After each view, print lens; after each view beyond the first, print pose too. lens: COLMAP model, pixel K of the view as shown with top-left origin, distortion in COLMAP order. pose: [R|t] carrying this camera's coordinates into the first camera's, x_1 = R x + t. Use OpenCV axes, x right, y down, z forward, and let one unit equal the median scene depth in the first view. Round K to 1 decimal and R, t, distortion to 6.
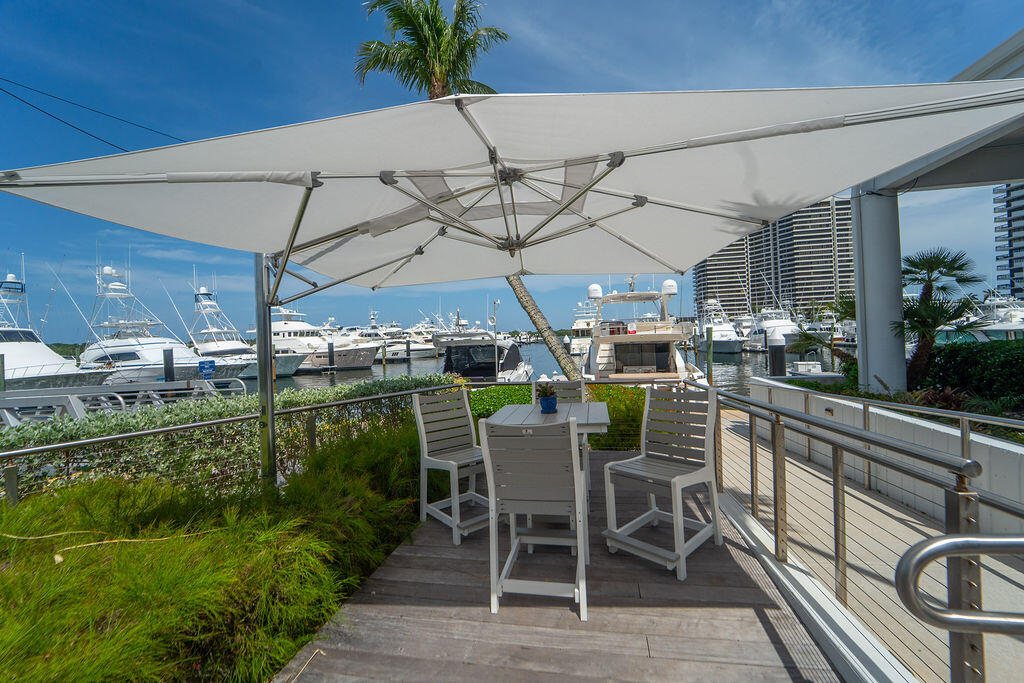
lens RADIAL K [[426.1, 0, 510.8], [0, 426.1, 334.8], [0, 0, 1]] dist [-0.014741, 0.000213]
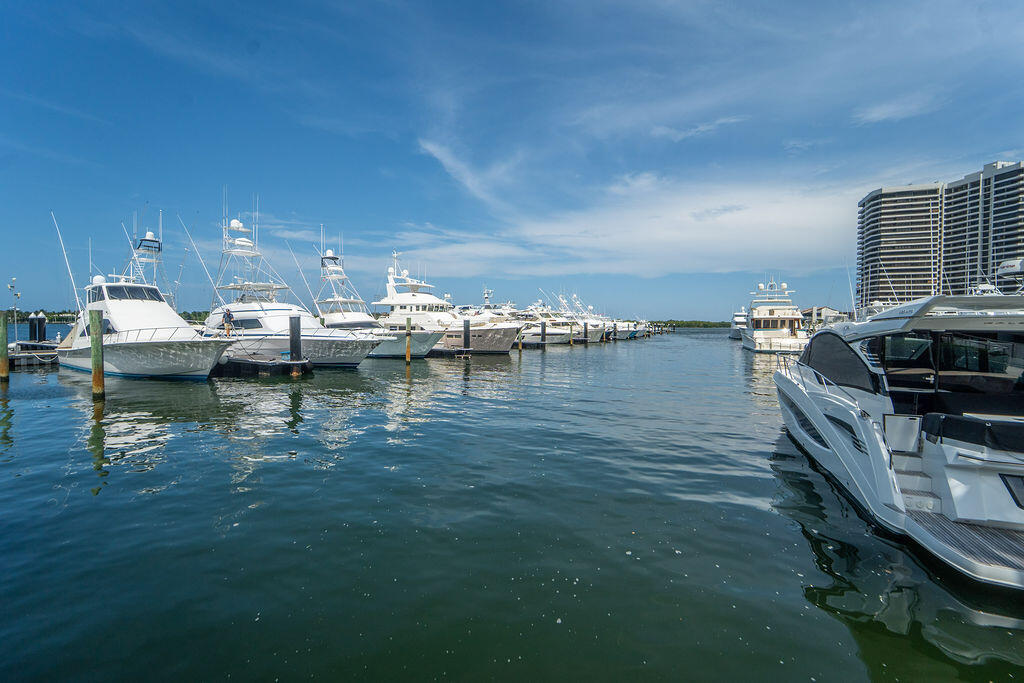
lens RADIAL K [[450.9, 0, 512.0], [0, 450.9, 341.5], [0, 0, 1]] dist [-0.015193, -0.000091]
pose [[0.973562, 0.057109, -0.221168, -0.142557], [-0.046941, 0.997596, 0.050969, 0.011690], [0.223547, -0.039240, 0.973903, 0.169247]]
